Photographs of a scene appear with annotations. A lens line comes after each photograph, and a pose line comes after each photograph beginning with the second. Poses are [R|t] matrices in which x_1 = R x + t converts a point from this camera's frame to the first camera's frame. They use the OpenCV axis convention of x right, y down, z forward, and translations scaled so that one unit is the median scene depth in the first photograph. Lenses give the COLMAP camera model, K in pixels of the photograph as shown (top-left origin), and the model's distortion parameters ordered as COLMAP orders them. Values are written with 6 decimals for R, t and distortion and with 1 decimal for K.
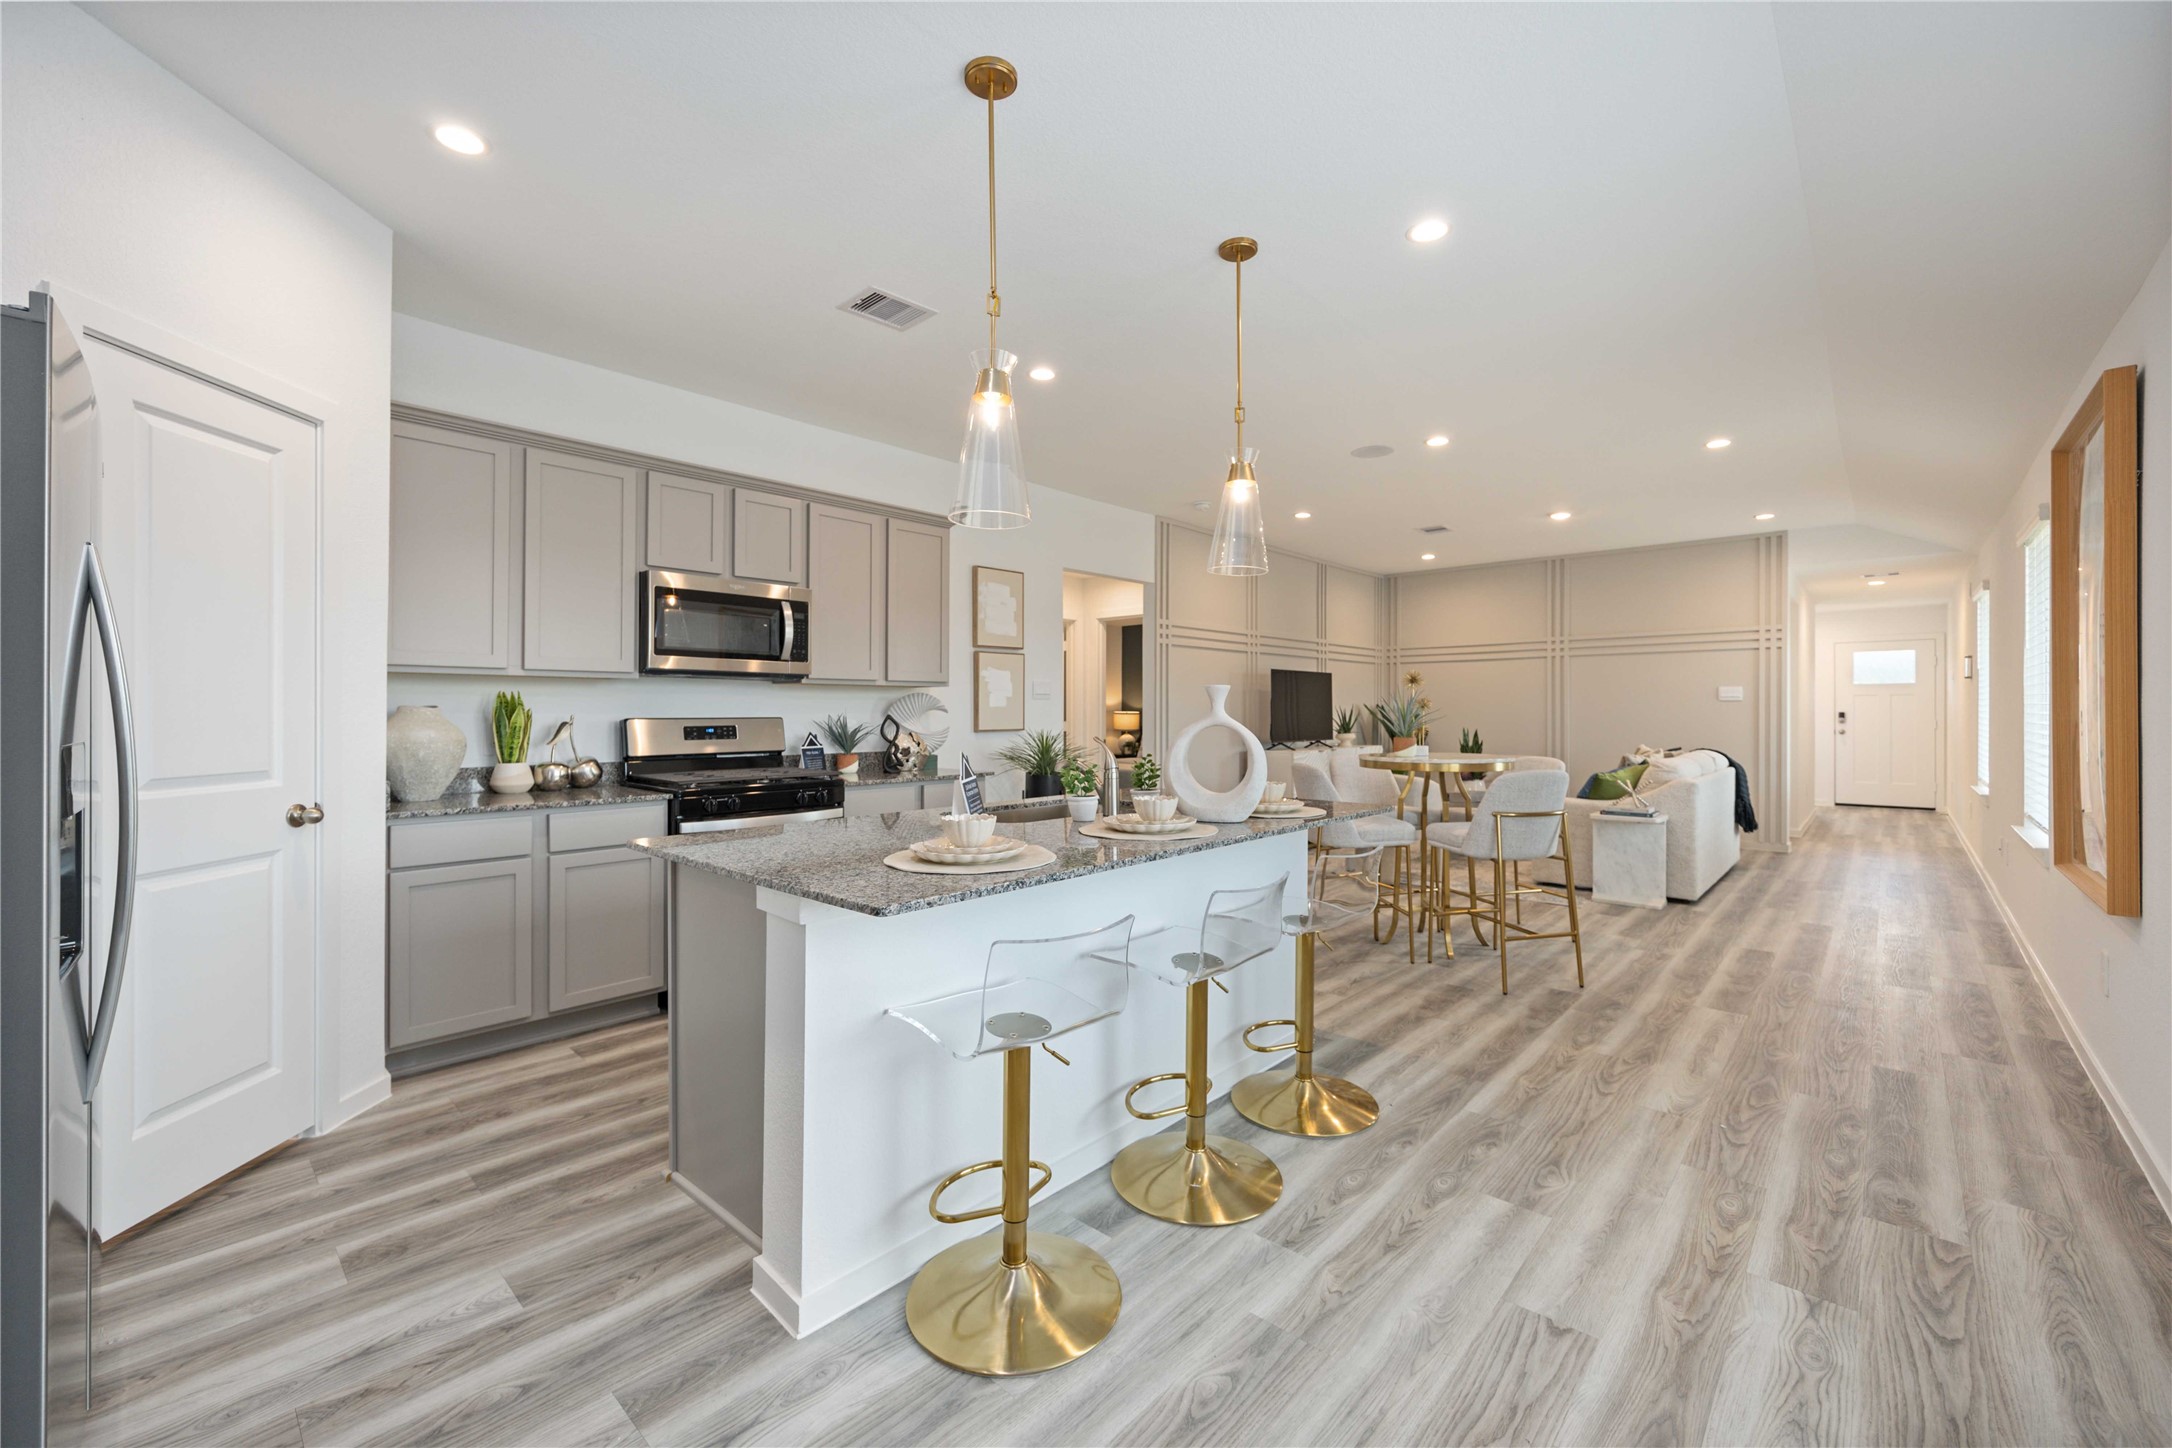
lens RADIAL K [[880.5, 0, 1079.1], [0, 880.5, 712.7], [0, 0, 1]] dist [-0.002634, -0.000251]
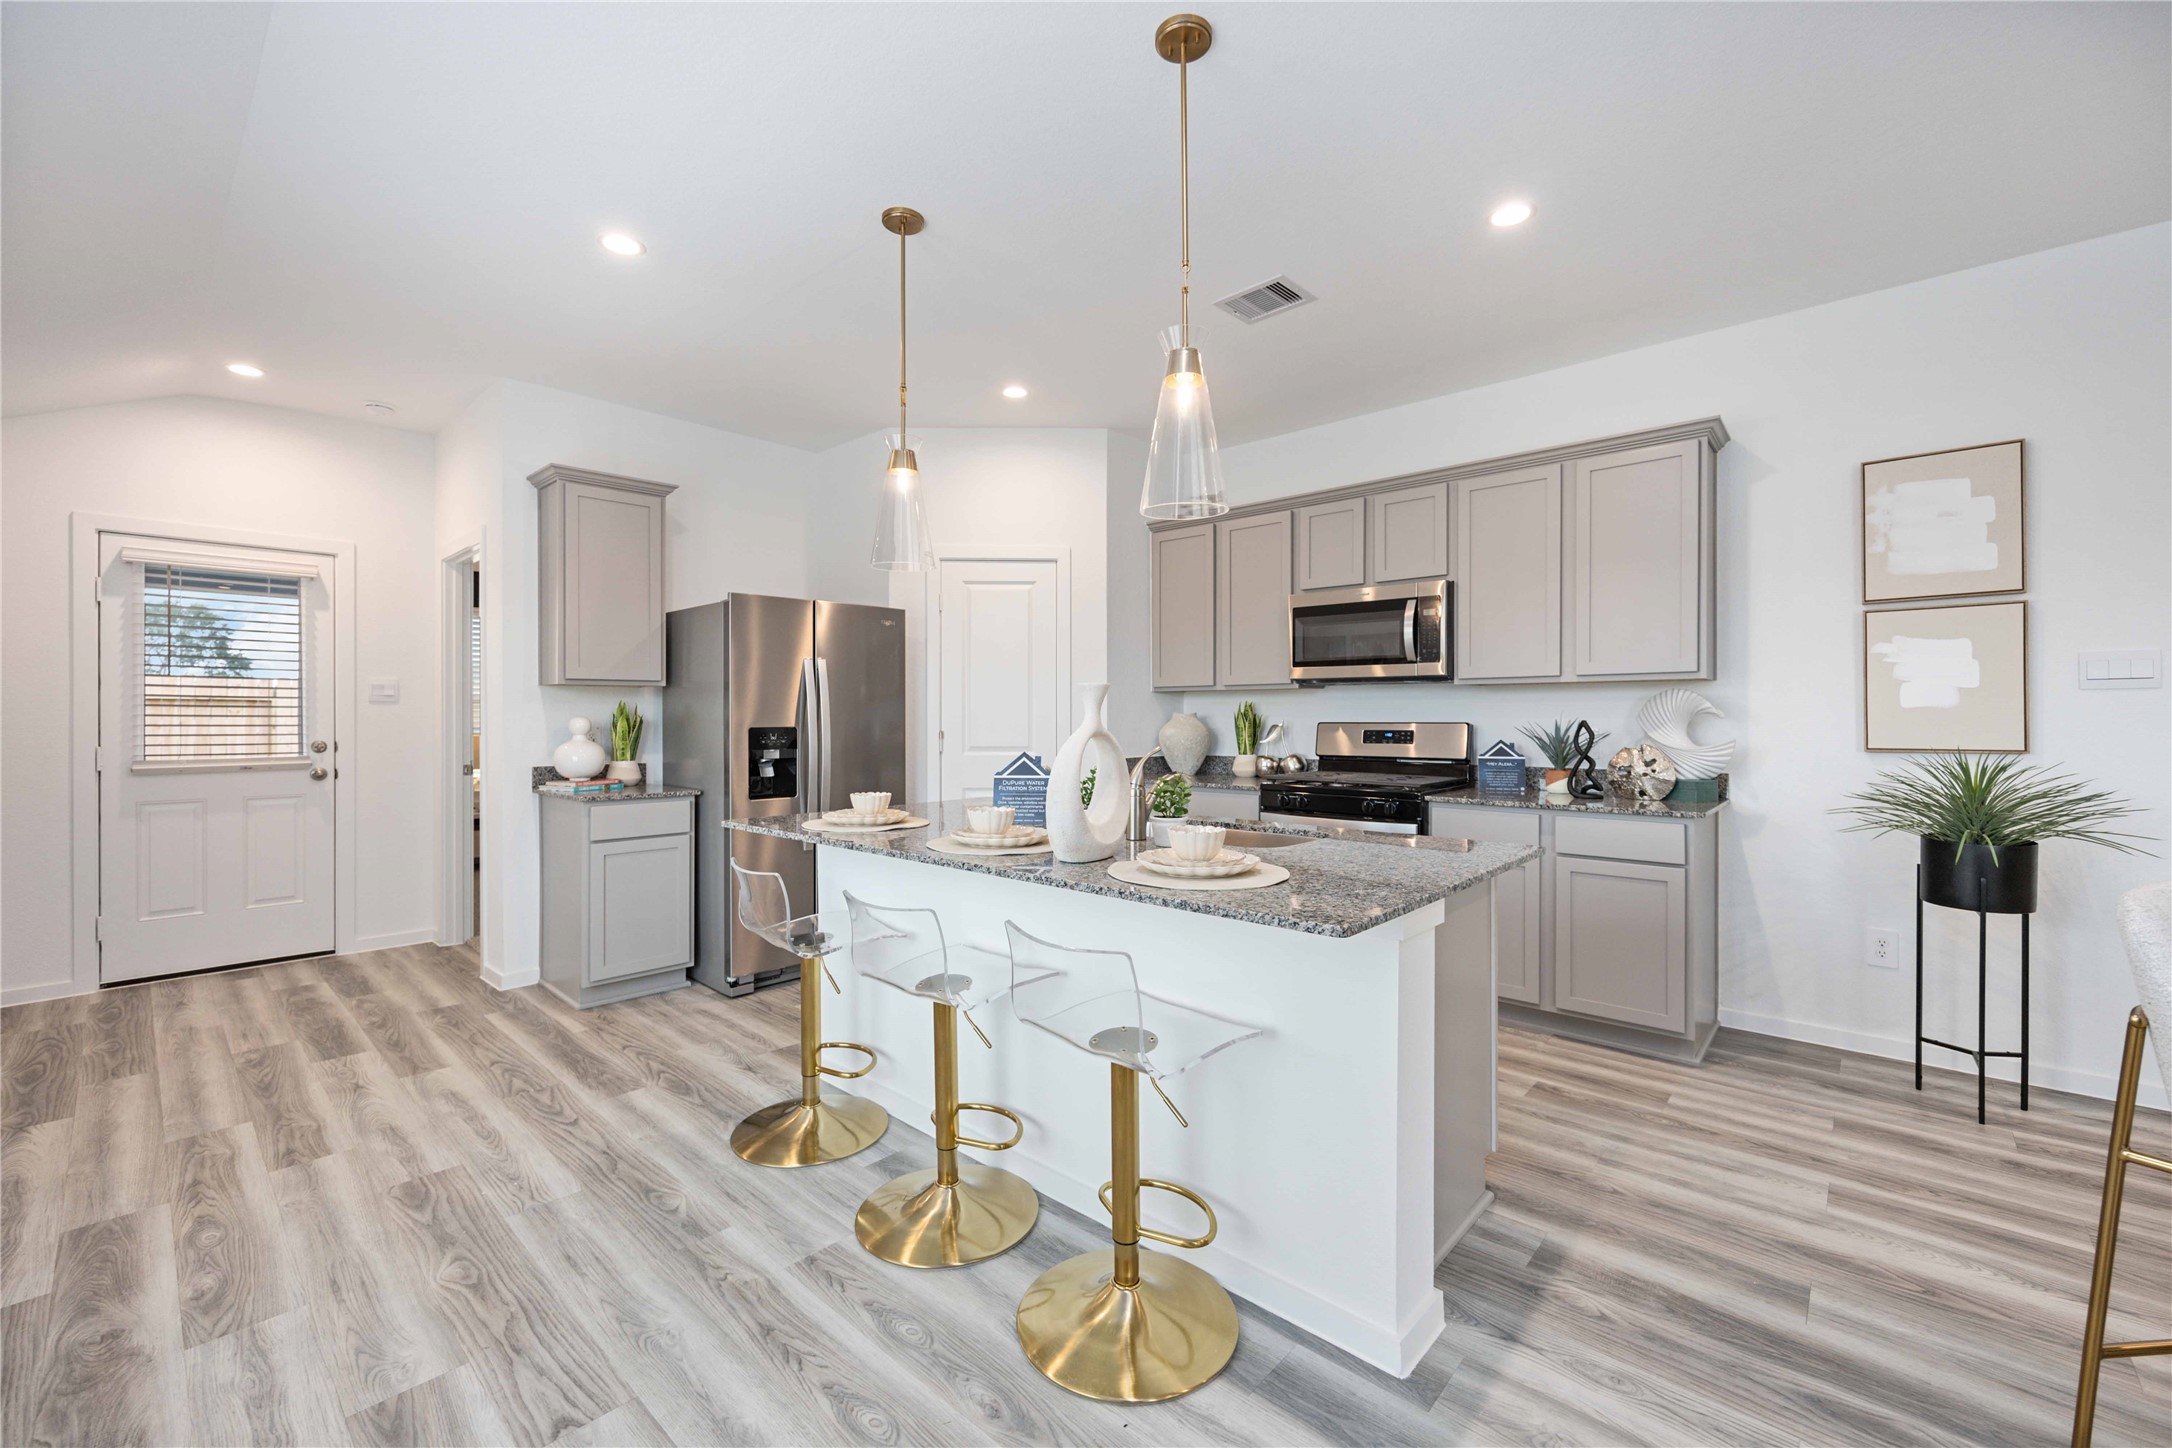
lens RADIAL K [[880.5, 0, 1089.2], [0, 880.5, 719.8], [0, 0, 1]] dist [-0.002634, -0.000251]
pose [[0.002548, 0.003620, -0.999990, 1.055381], [0.001248, 0.999993, 0.003623, -0.002129], [0.999996, -0.001258, 0.002543, 1.133658]]
